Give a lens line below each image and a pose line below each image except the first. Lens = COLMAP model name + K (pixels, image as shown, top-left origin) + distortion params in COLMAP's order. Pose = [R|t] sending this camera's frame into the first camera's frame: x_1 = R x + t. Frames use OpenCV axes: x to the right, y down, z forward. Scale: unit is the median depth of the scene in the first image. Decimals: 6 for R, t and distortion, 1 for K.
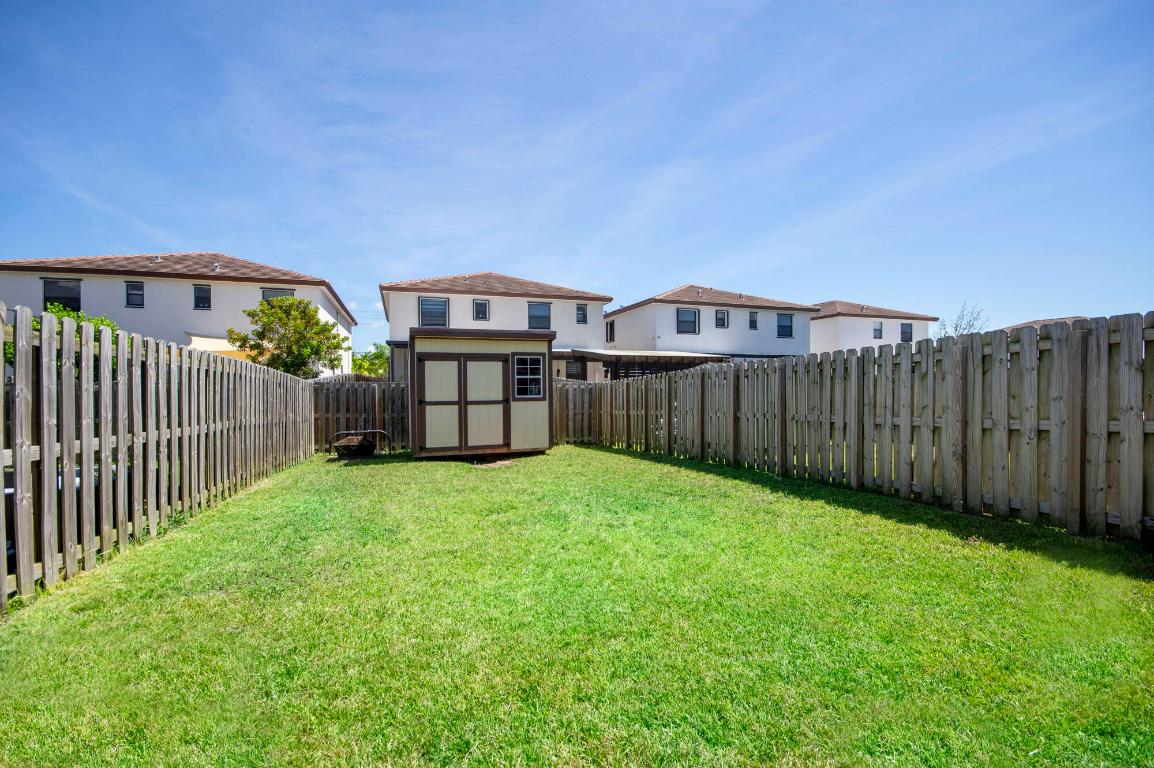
lens RADIAL K [[508.4, 0, 586.2], [0, 508.4, 393.1], [0, 0, 1]] dist [0.000387, -0.000115]
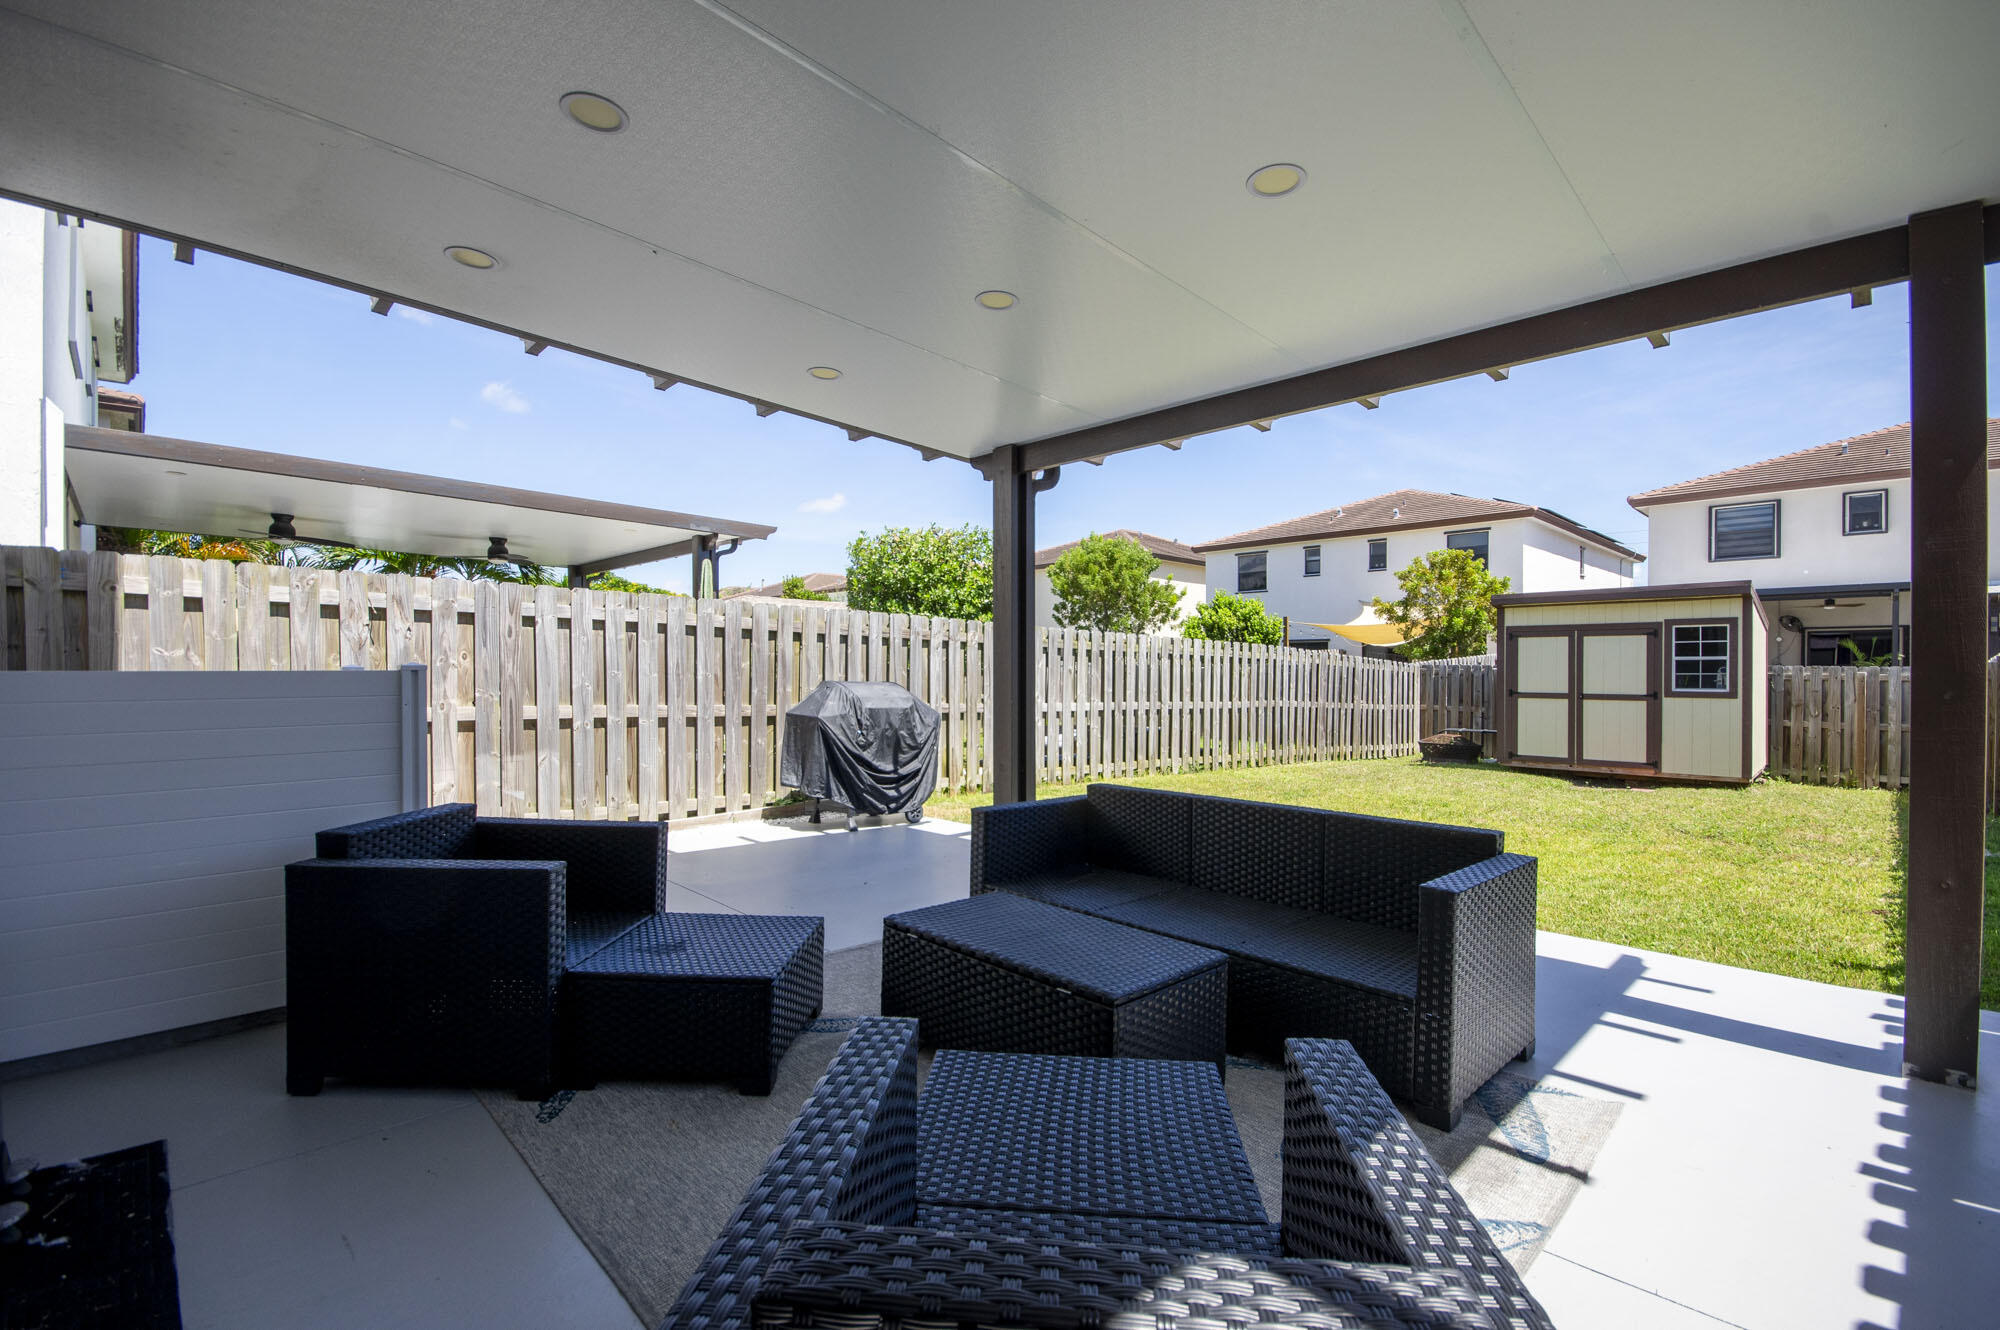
lens RADIAL K [[900.5, 0, 1012.9], [0, 900.5, 674.5], [0, 0, 1]] dist [0.008075, -0.000853]
pose [[0.429868, 0.014495, -0.902775, 0.524280], [-0.017819, 0.999813, 0.007569, -0.005952], [0.902716, 0.012833, 0.430045, -0.219604]]
